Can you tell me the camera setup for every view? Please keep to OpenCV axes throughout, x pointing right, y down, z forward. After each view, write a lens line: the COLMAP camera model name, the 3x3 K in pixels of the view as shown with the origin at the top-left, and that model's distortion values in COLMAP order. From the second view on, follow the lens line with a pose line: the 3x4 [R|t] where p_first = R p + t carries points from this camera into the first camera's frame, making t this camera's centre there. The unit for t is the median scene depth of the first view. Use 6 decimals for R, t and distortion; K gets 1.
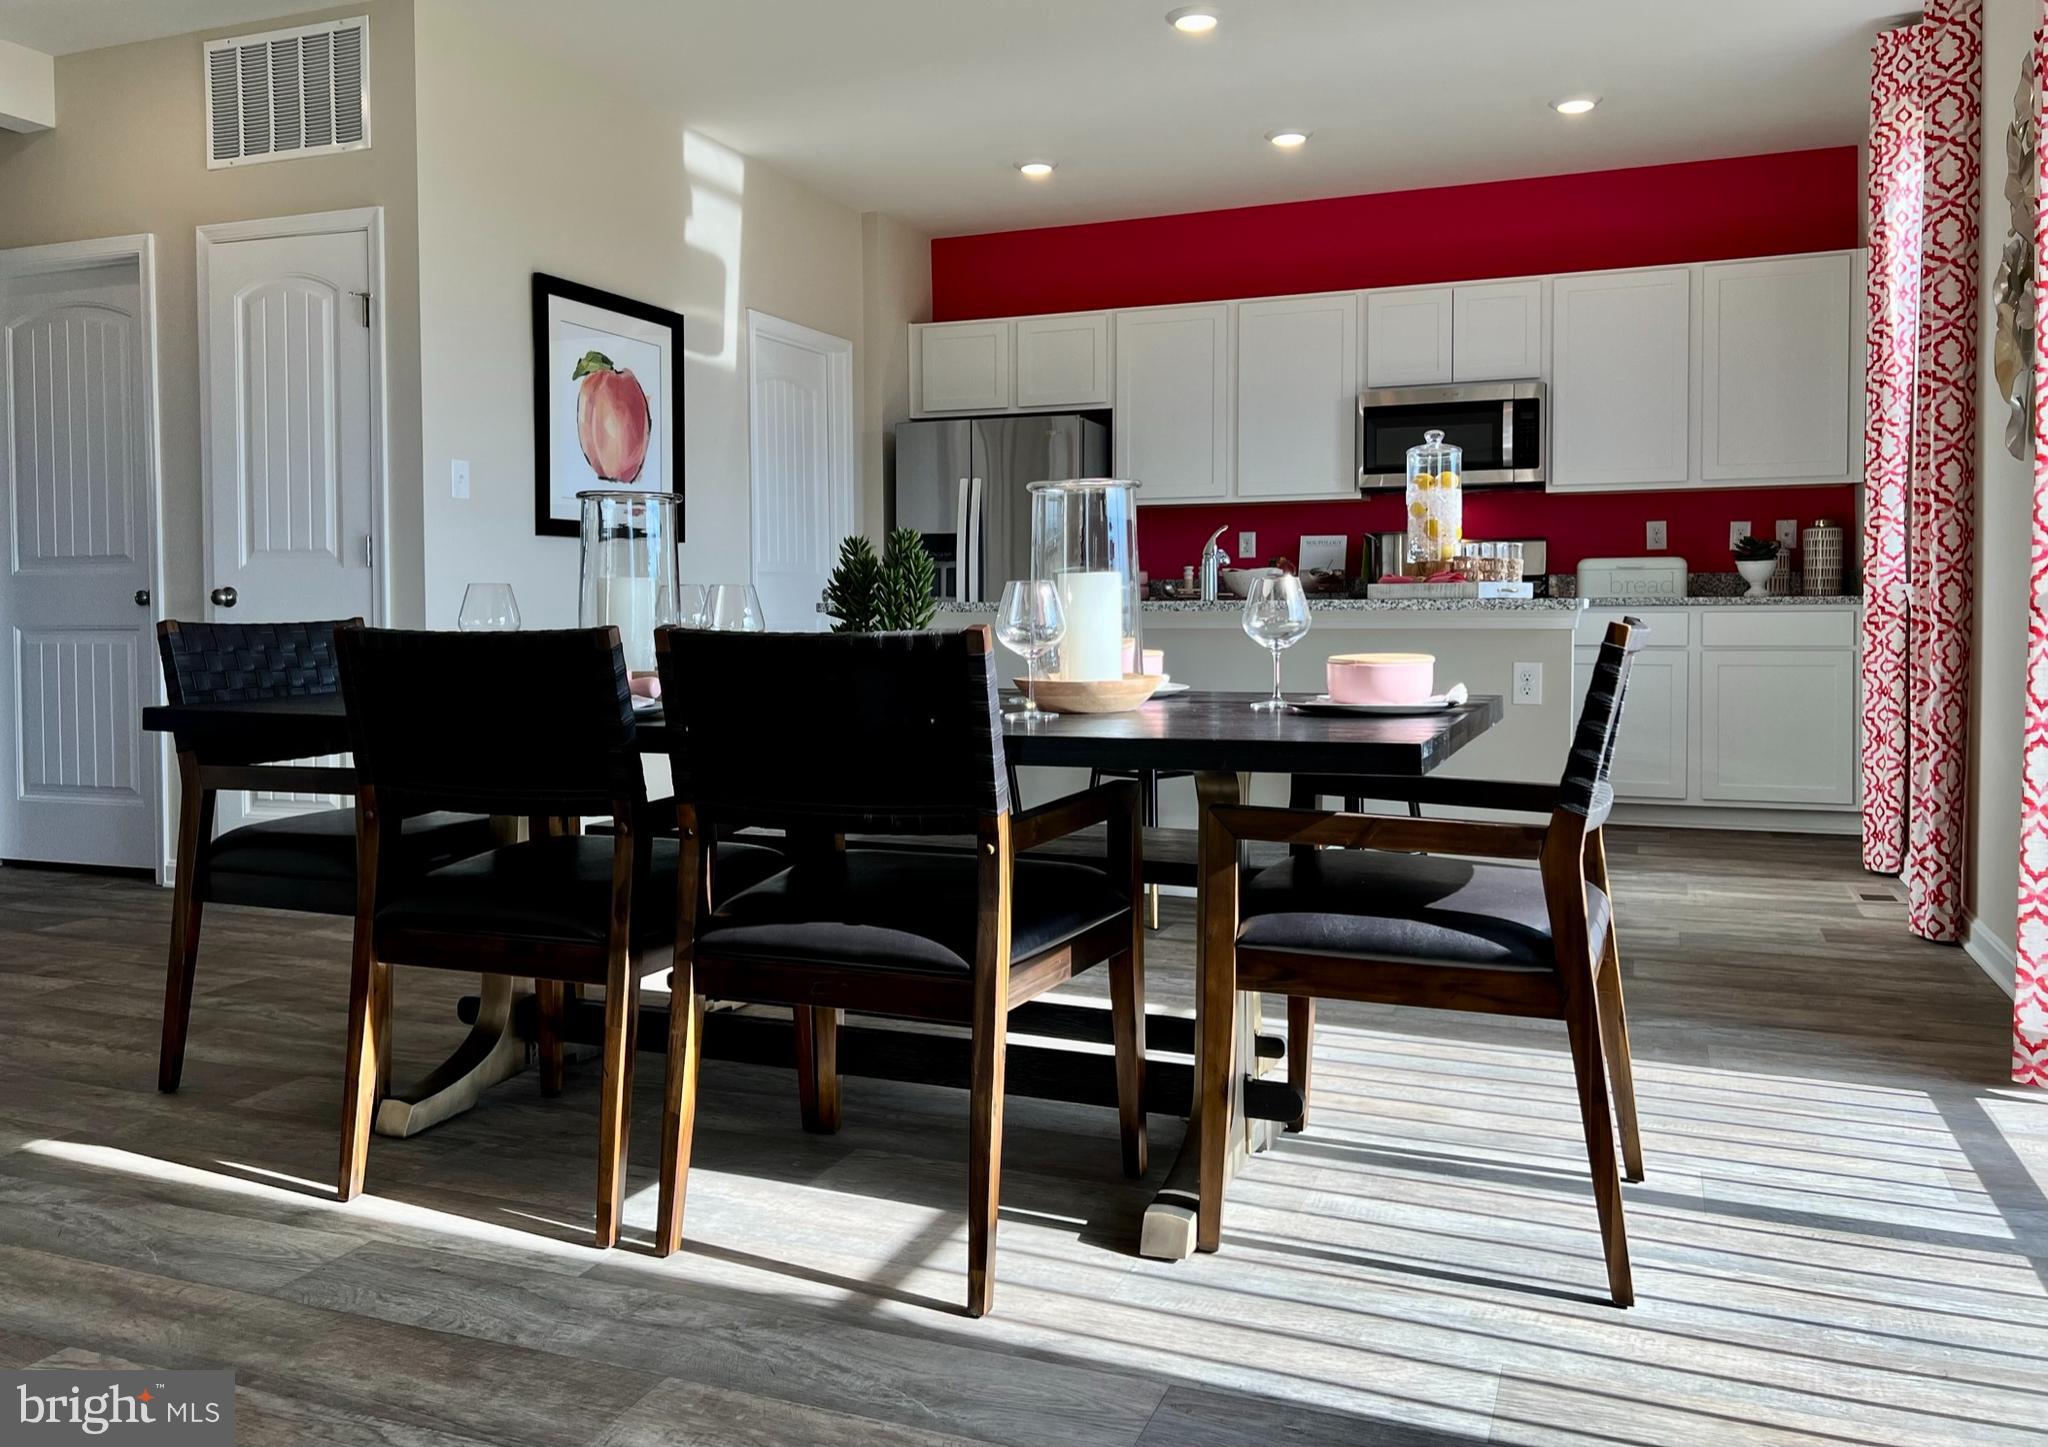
lens RADIAL K [[1646.9, 0, 949.4], [0, 1646.9, 653.7], [0, 0, 1]] dist [0.024683, -0.025571]
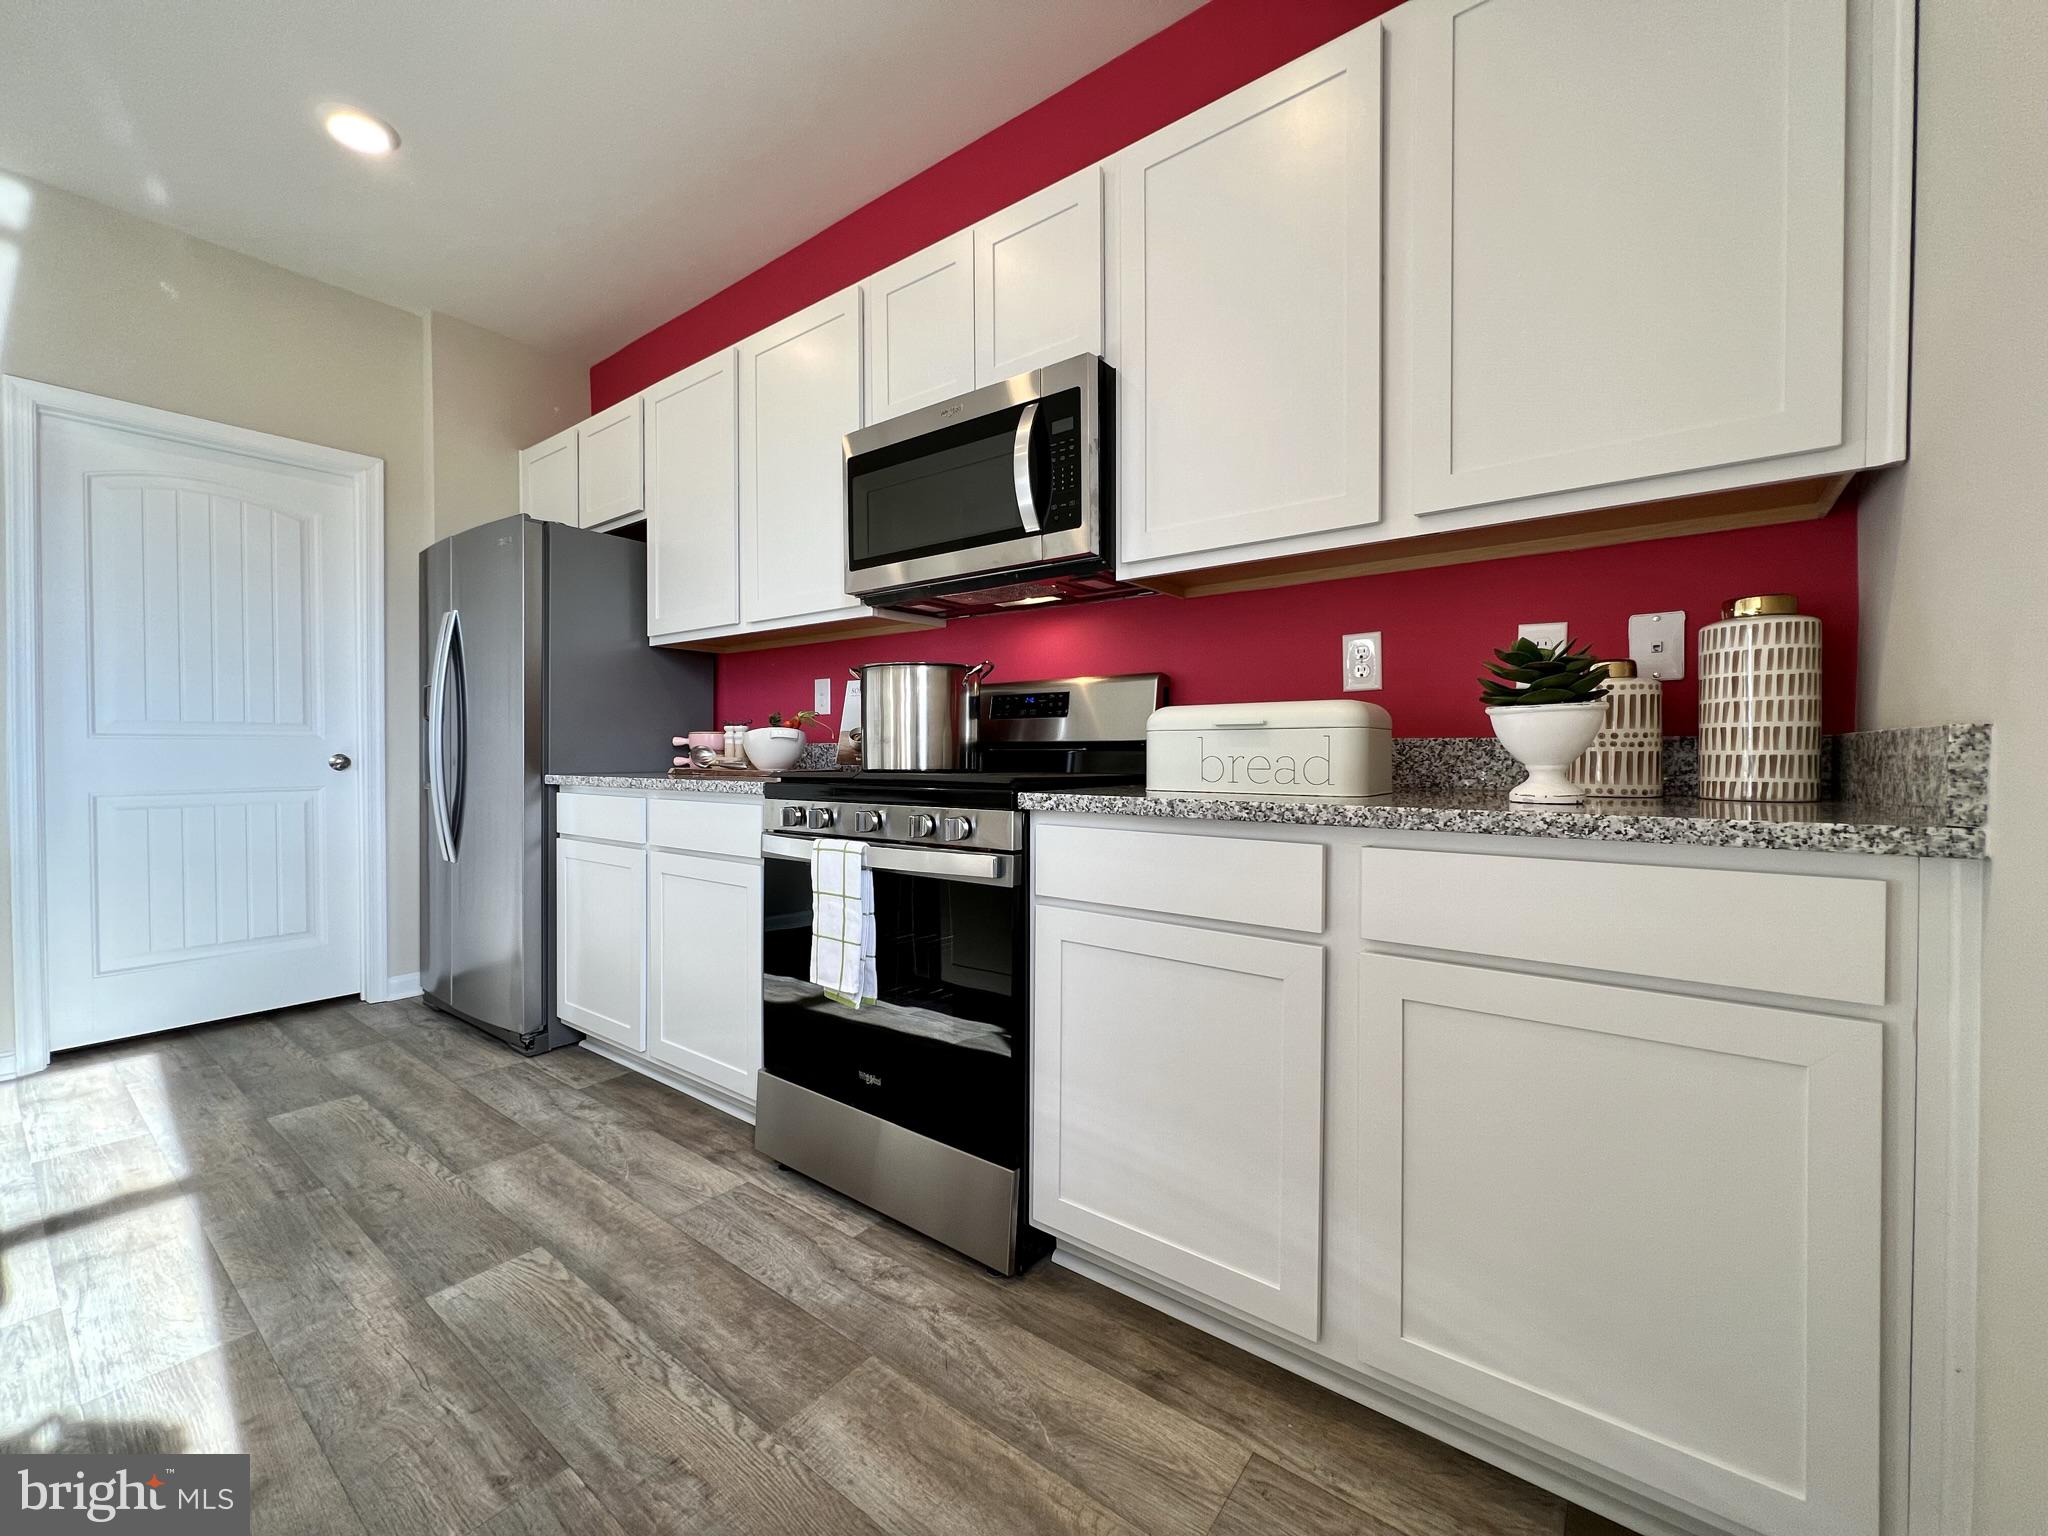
lens RADIAL K [[830.1, 0, 1022.9], [0, 830.1, 741.5], [0, 0, 1]] dist [-0.002734, 0.000171]
pose [[0.968141, 0.001987, -0.250397, 0.457236], [-0.011418, 0.999279, -0.036215, -0.043768], [0.250144, 0.037920, 0.967466, 0.859288]]
